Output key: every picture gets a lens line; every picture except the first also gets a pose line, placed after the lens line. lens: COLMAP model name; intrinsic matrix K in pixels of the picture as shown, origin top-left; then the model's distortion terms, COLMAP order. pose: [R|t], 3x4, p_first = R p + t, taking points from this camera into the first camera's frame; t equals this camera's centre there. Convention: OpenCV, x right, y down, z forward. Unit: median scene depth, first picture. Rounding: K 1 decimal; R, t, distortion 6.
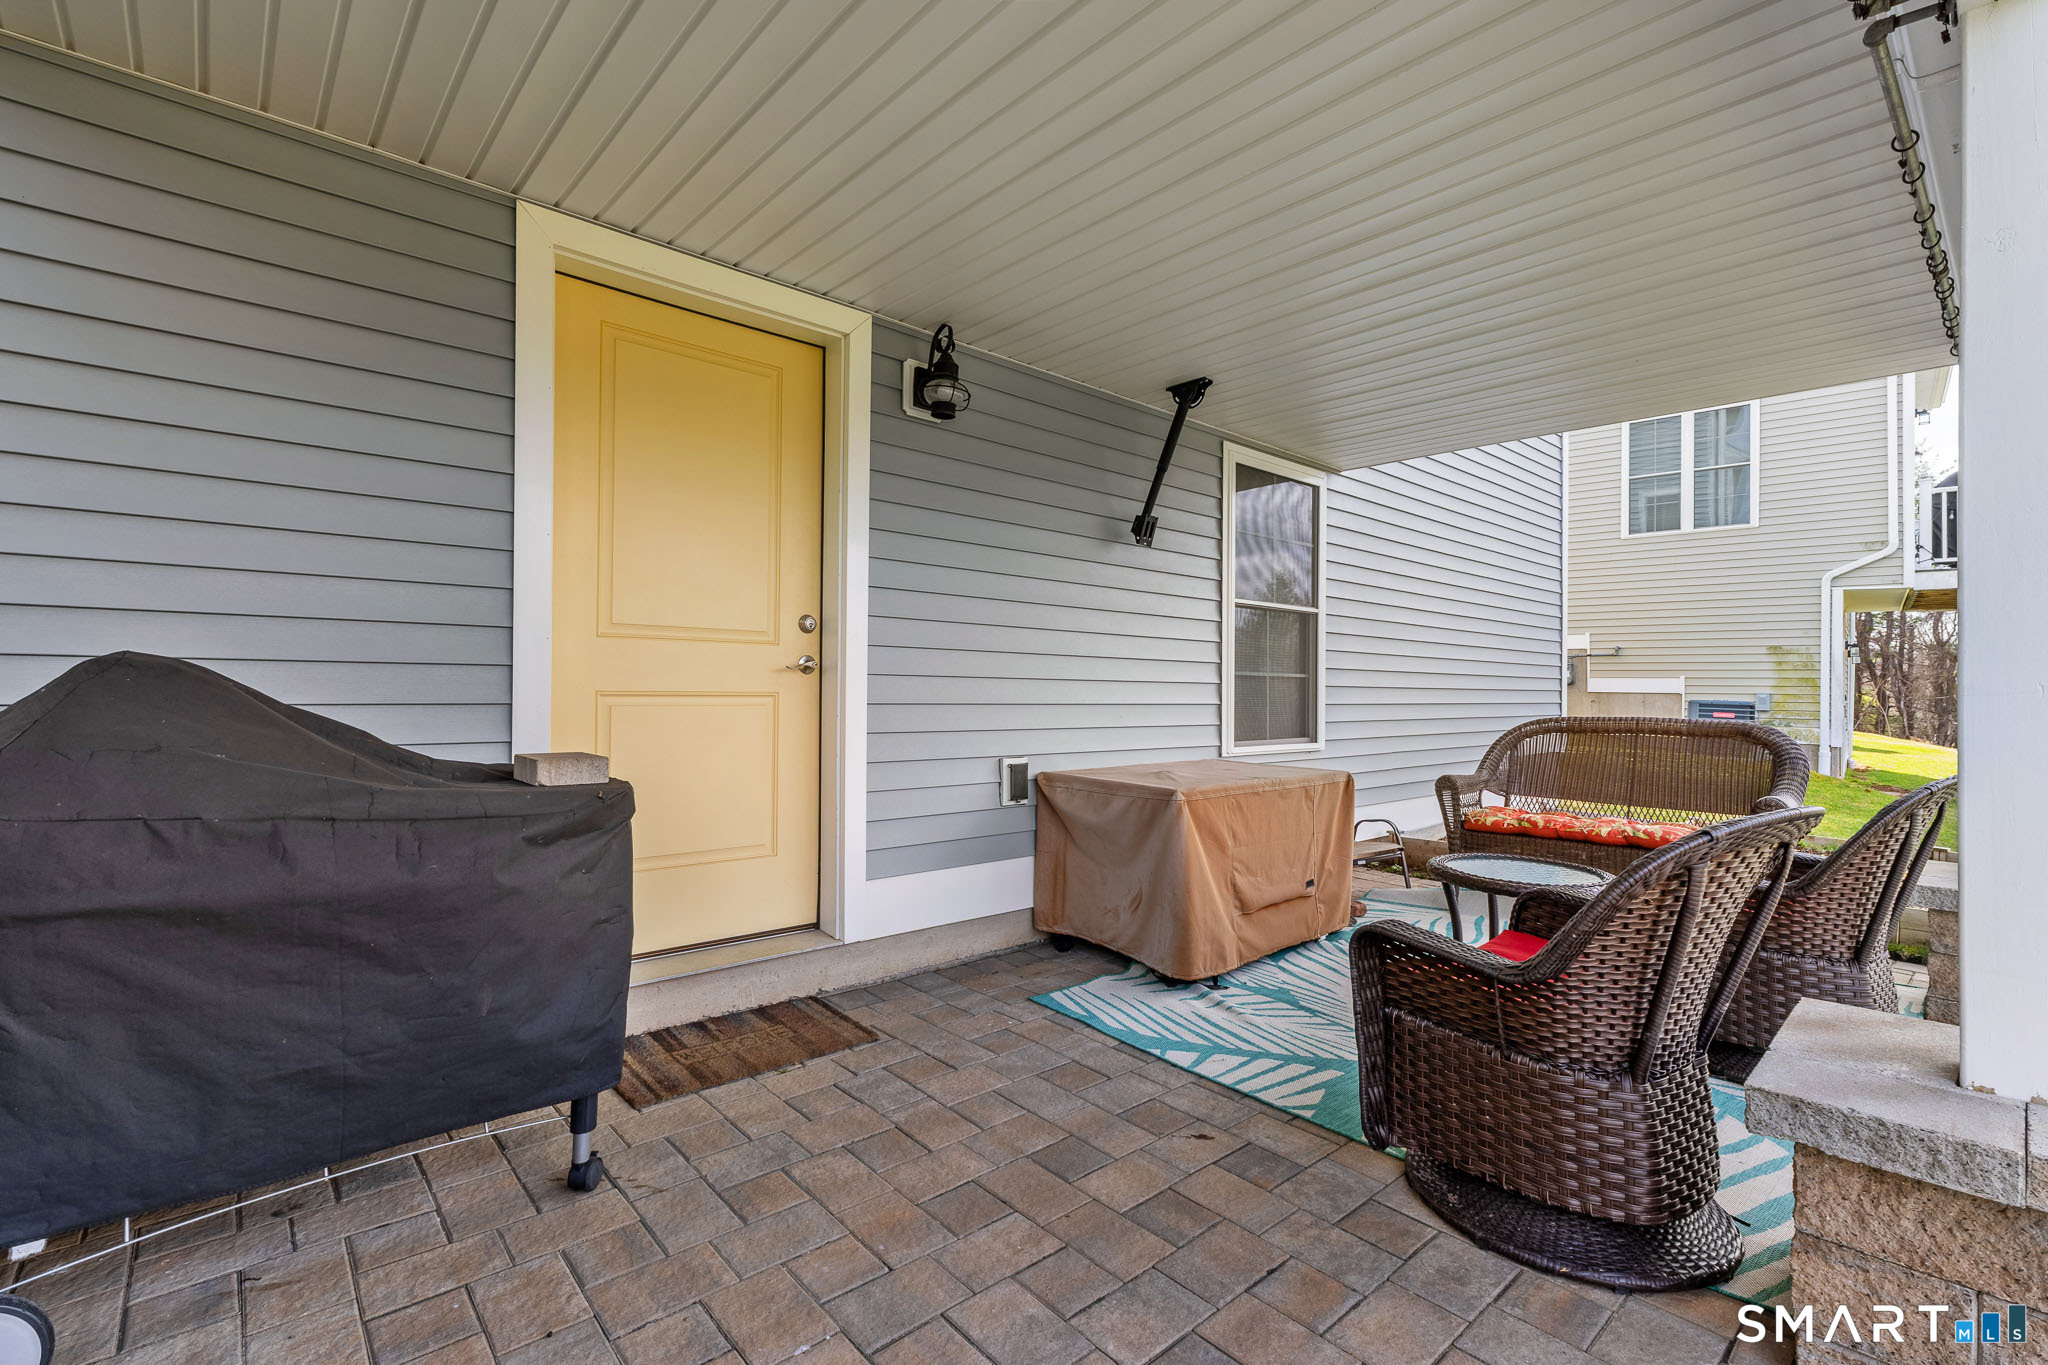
lens RADIAL K [[917.1, 0, 1025.5], [0, 917.1, 682.7], [0, 0, 1]] dist [0.001220, 0.000035]
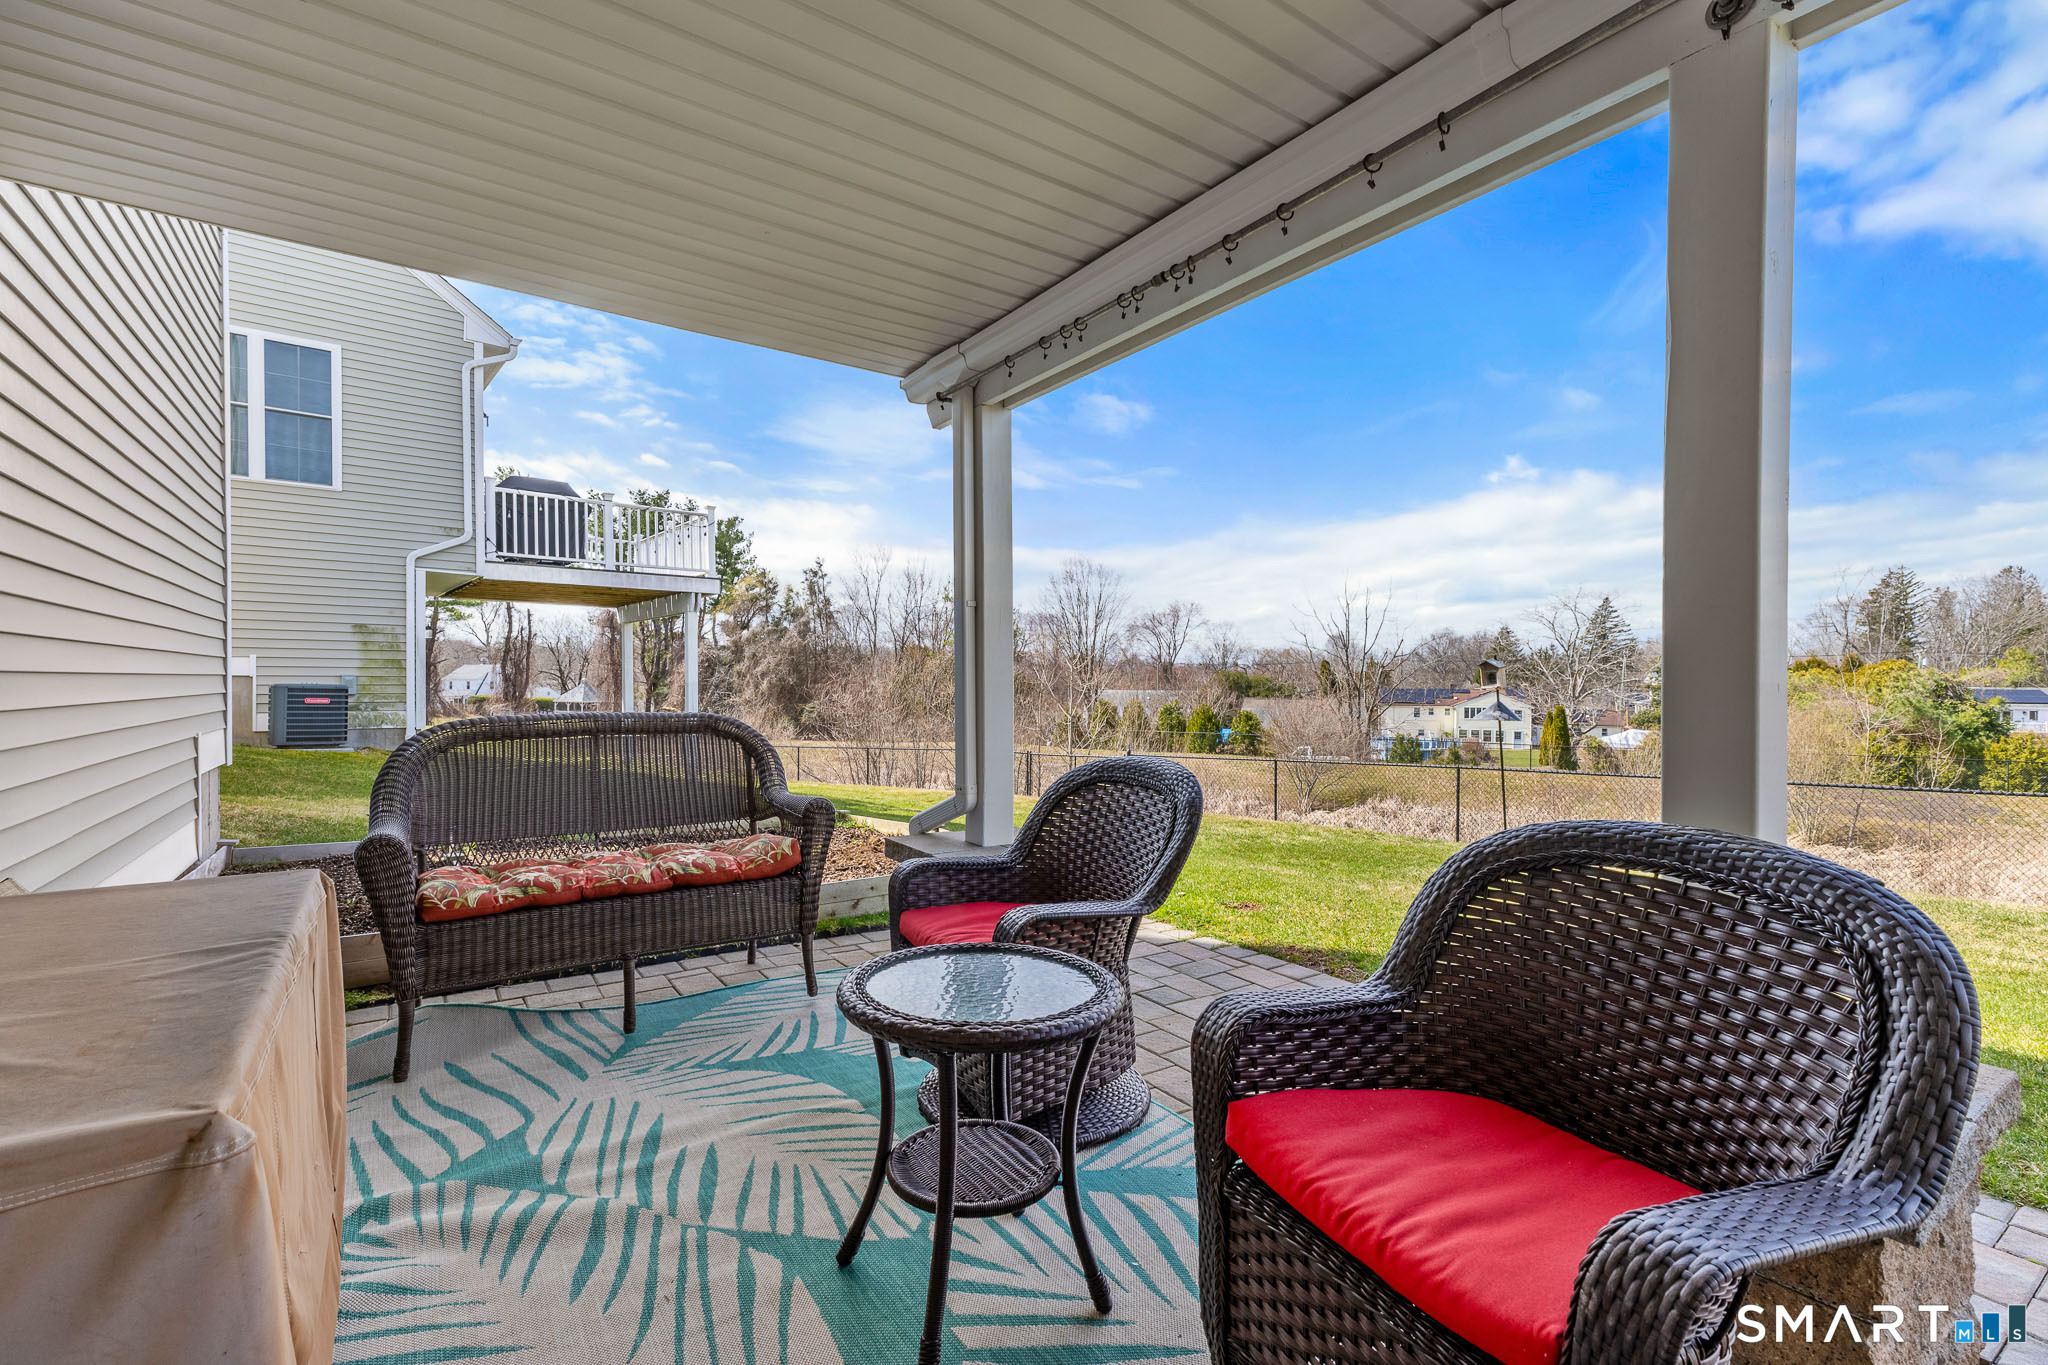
lens RADIAL K [[917.1, 0, 1024.3], [0, 917.1, 694.8], [0, 0, 1]] dist [0.001220, 0.000035]
pose [[0.131990, -0.026252, 0.990903, -0.013503], [-0.008853, 0.999578, 0.027661, -0.000516], [-0.991212, -0.012424, 0.131701, 0.224722]]
